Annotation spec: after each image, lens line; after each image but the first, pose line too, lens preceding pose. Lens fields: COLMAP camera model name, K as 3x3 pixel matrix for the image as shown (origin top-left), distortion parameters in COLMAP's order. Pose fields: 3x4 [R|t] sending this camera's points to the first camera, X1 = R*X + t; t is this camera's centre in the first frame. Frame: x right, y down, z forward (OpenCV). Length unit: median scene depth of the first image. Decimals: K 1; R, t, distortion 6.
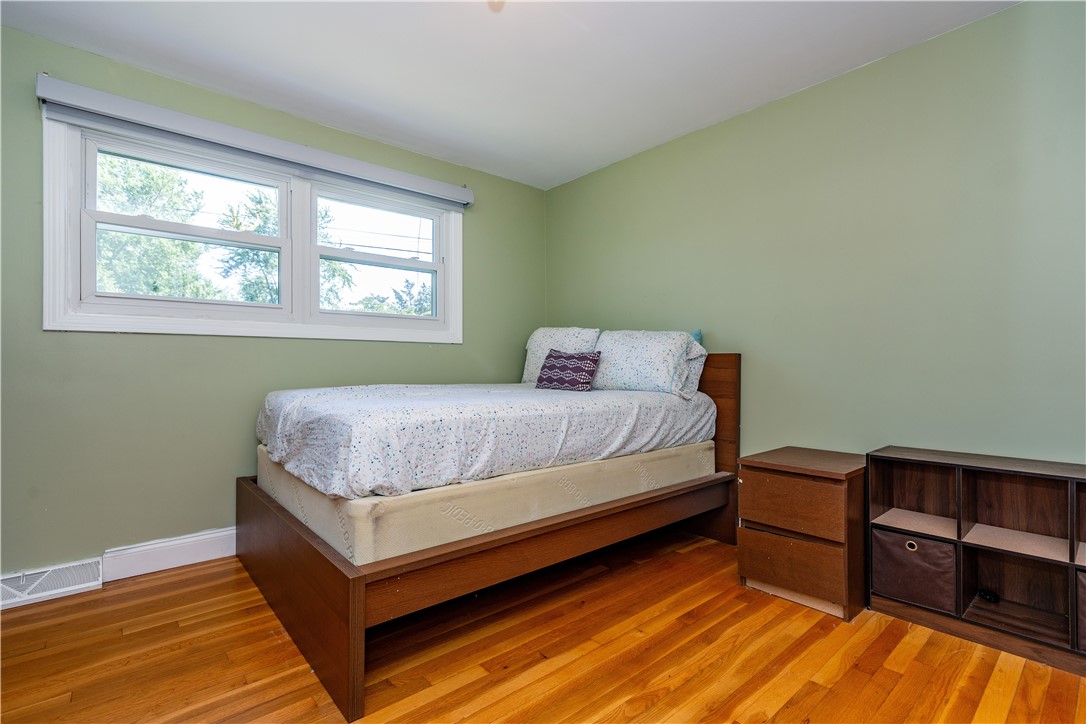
lens RADIAL K [[496.0, 0, 541.0], [0, 496.0, 363.7], [0, 0, 1]] dist [-0.012429, 0.000276]
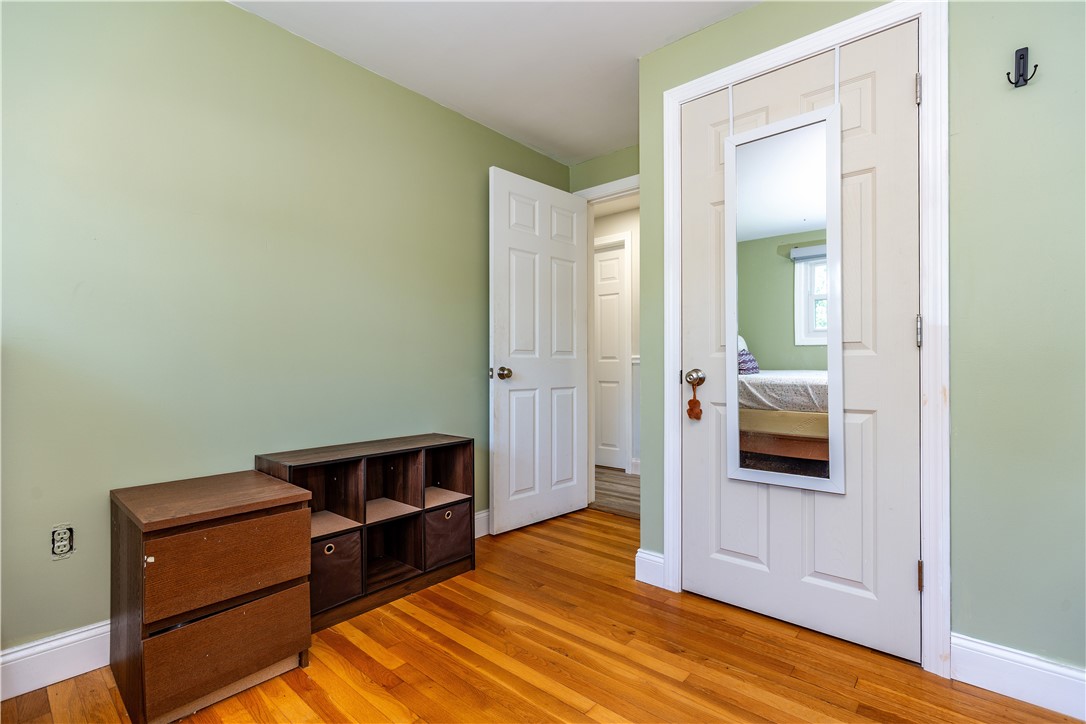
lens RADIAL K [[496.0, 0, 541.3], [0, 496.0, 364.2], [0, 0, 1]] dist [-0.012429, 0.000276]
pose [[-0.141742, 0.003188, 0.989899, -0.300514], [-0.005504, 0.999977, -0.004009, 0.004507], [-0.989888, -0.006017, -0.141721, 0.774116]]
